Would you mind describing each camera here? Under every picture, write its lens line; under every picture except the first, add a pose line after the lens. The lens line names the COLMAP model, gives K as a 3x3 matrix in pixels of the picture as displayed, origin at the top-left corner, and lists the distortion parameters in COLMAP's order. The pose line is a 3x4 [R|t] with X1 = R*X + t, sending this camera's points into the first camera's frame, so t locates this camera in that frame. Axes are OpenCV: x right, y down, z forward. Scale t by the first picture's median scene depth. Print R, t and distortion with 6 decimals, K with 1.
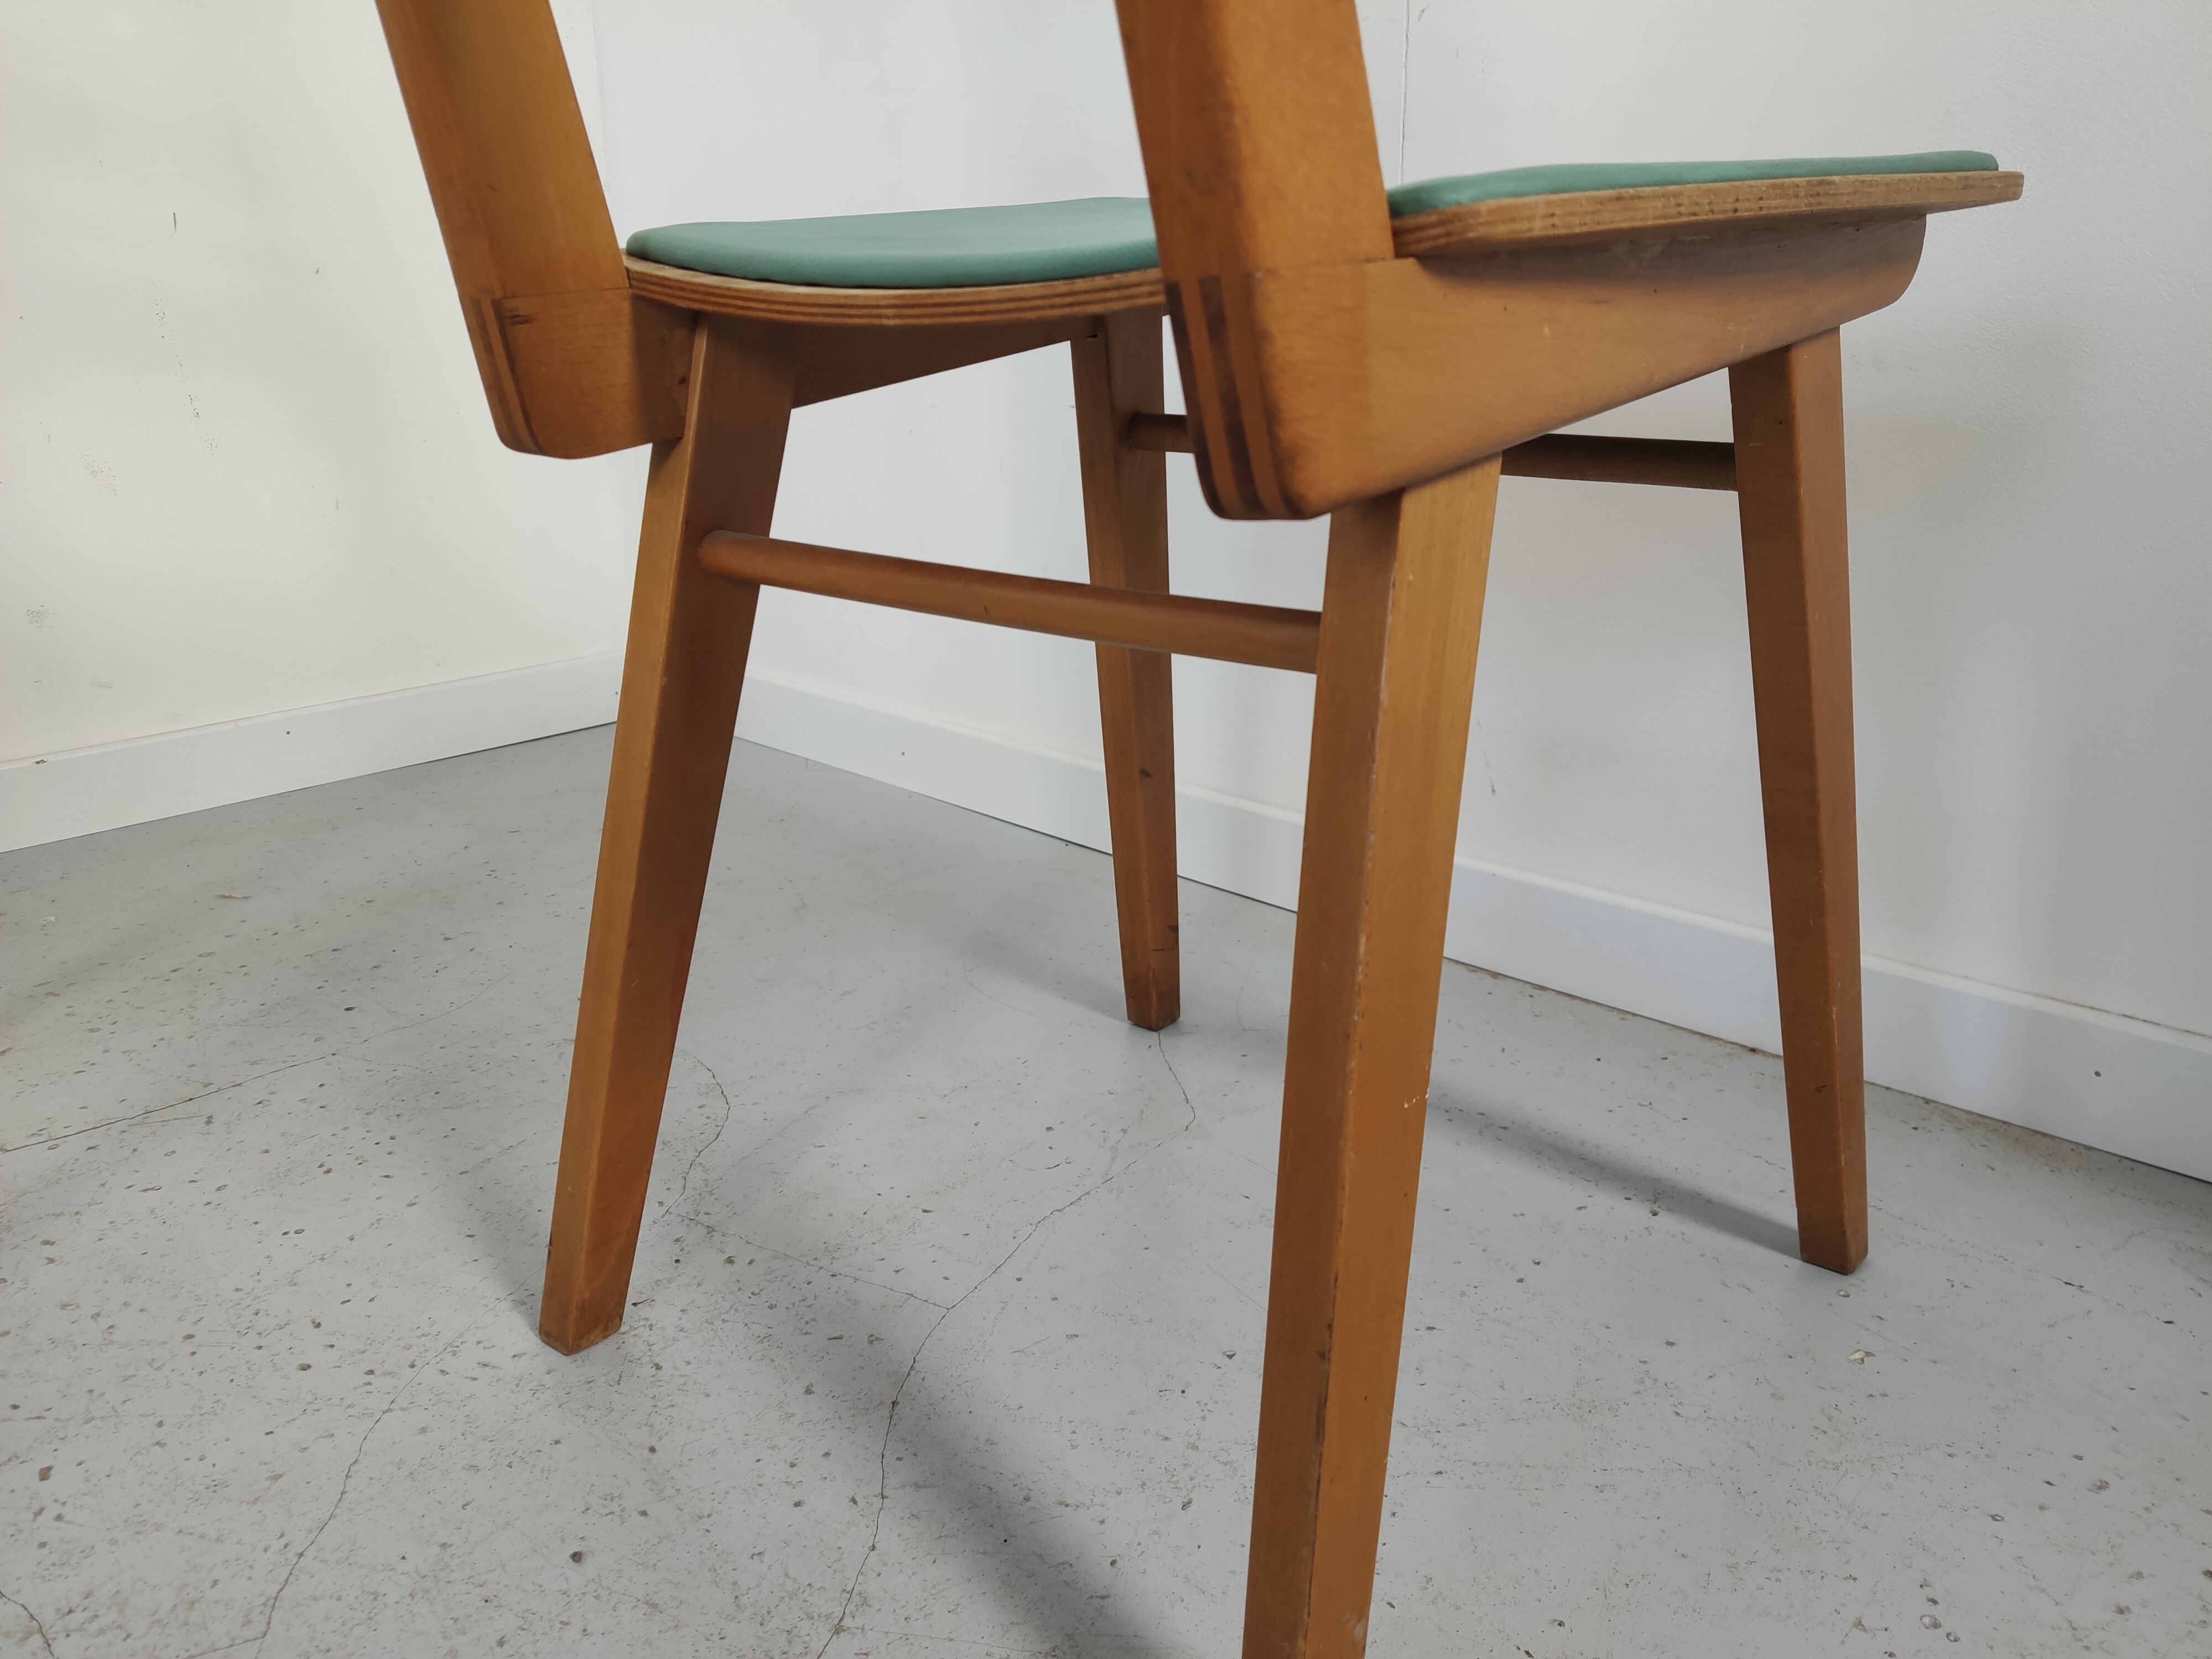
lens RADIAL K [[1690.3, 0, 1105.7], [0, 1690.3, 848.0], [0, 0, 1]] dist [0.006166, -0.012990]
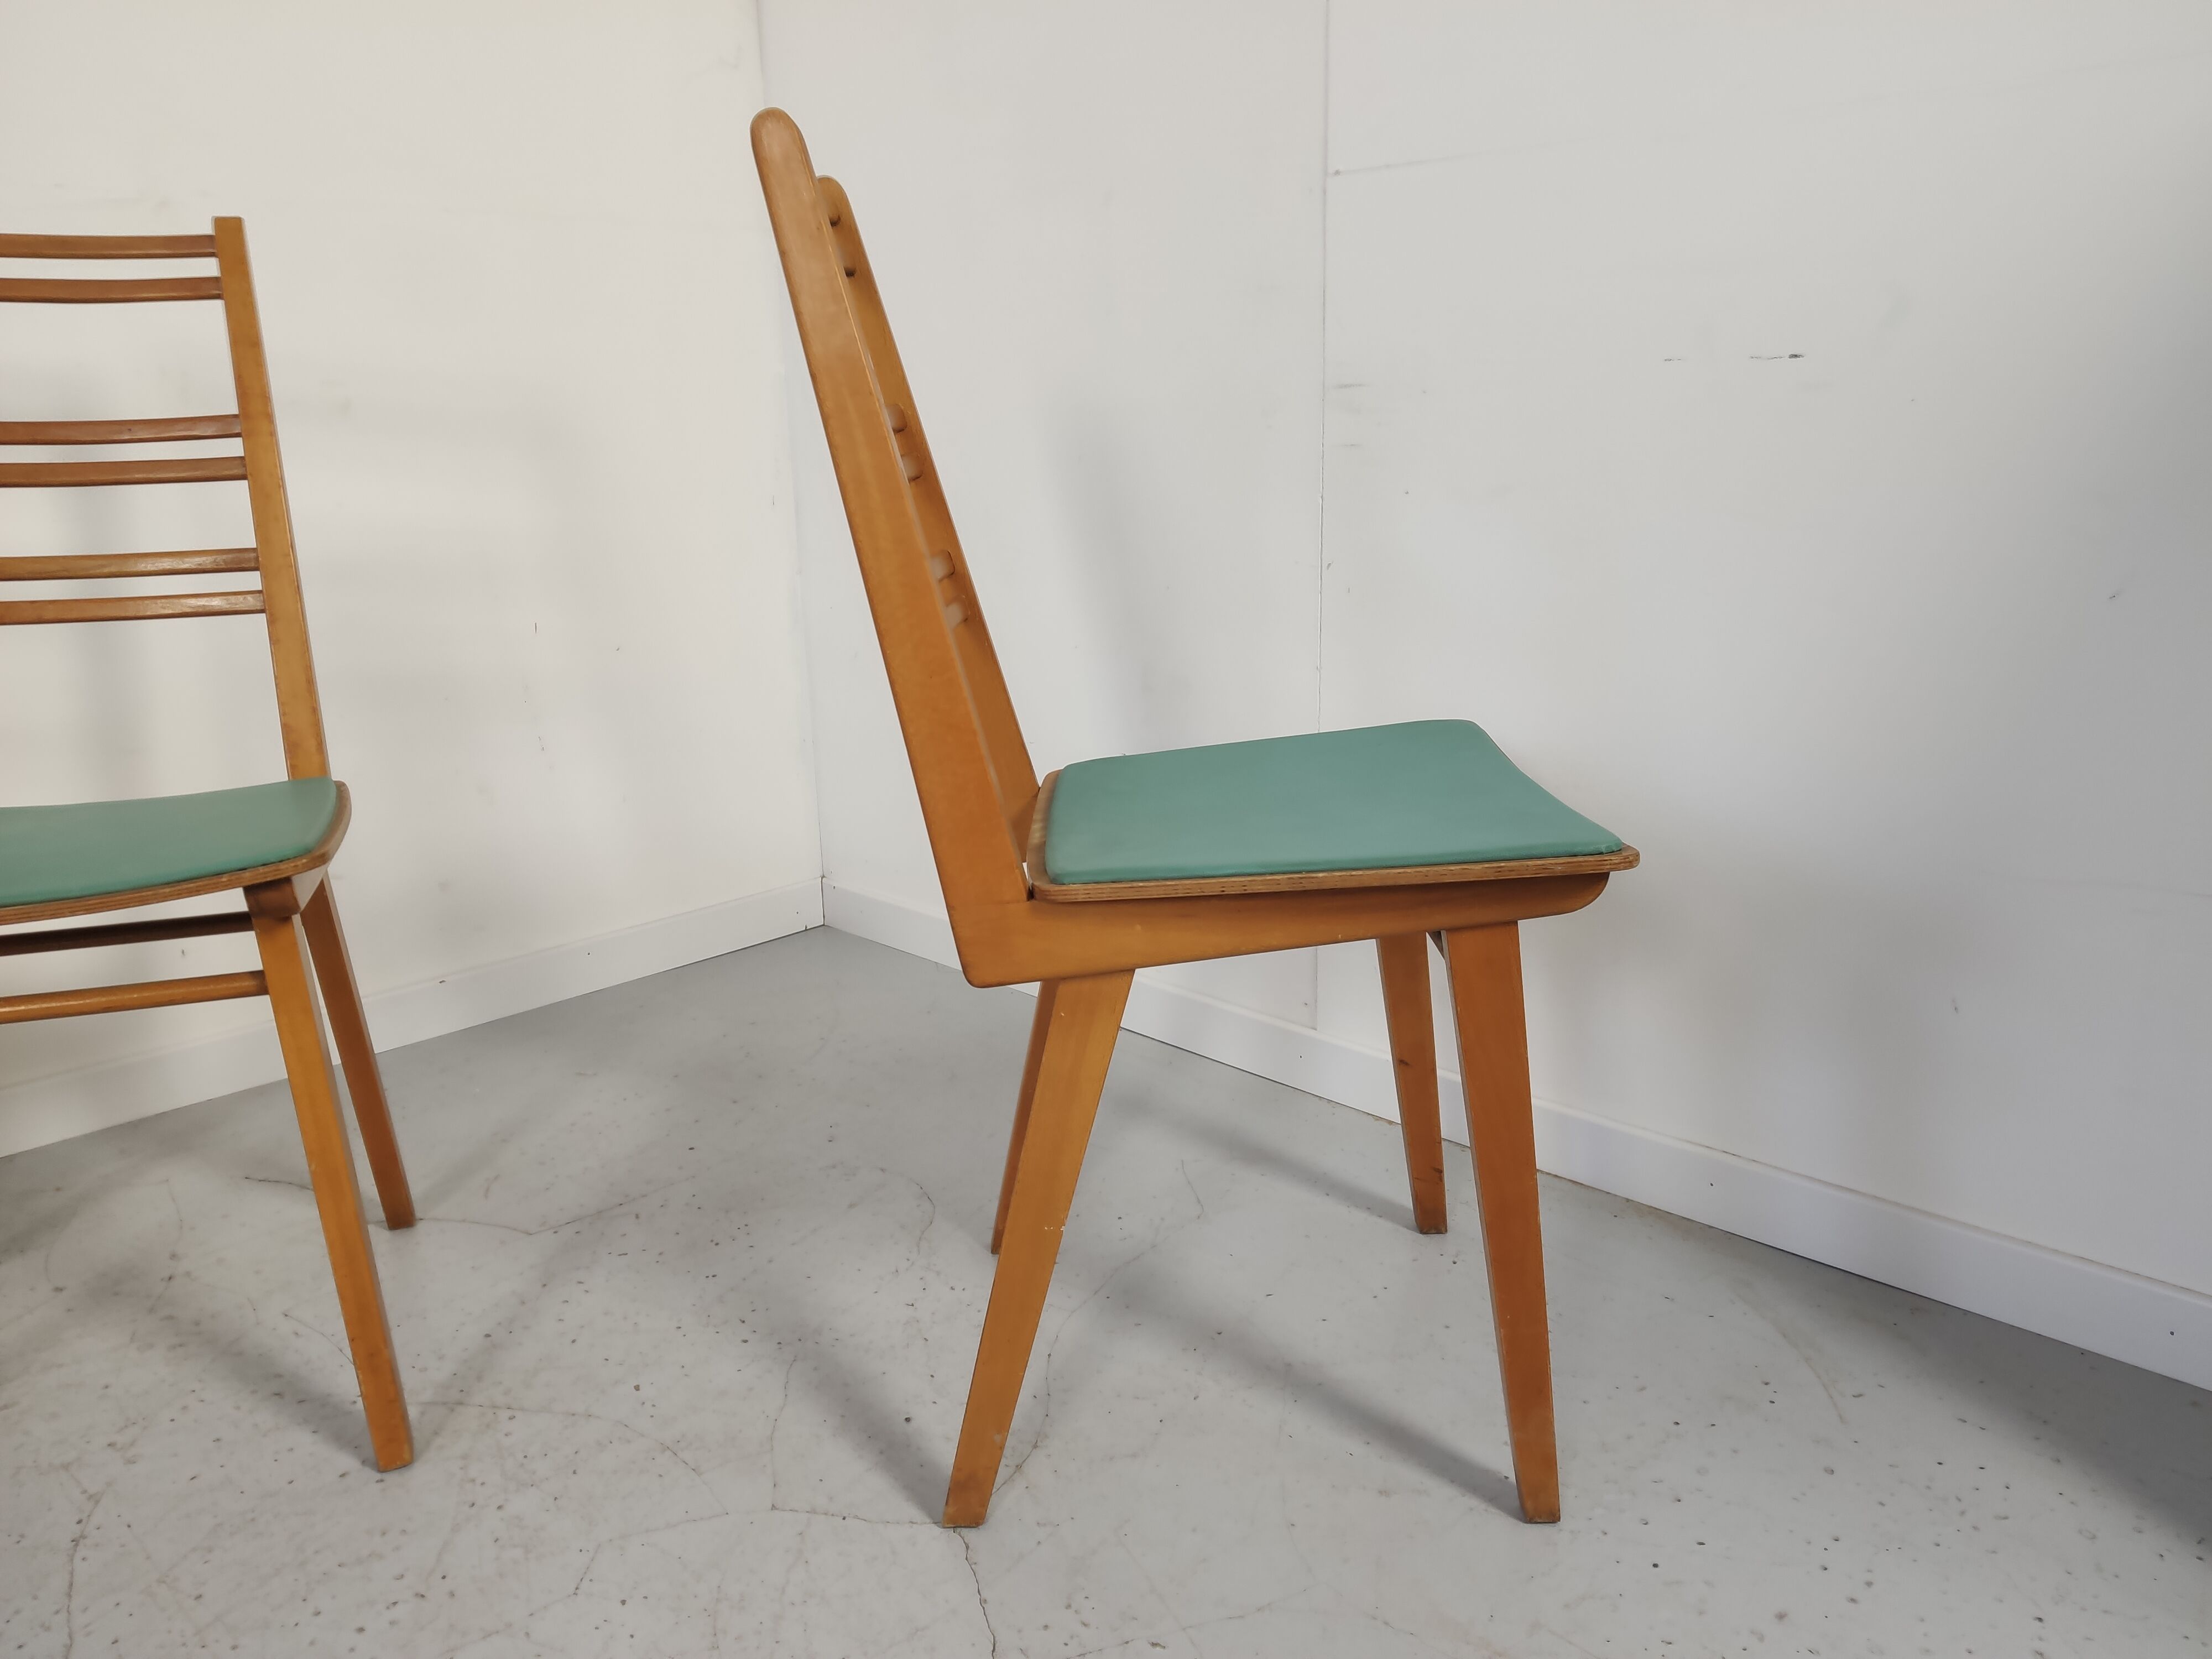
lens RADIAL K [[1690.3, 0, 1099.3], [0, 1690.3, 839.8], [0, 0, 1]] dist [0.006166, -0.012990]
pose [[0.999766, -0.008656, -0.019821, -0.020779], [0.007275, 0.997610, -0.068711, -0.132205], [0.020369, 0.068551, 0.997440, -0.970114]]
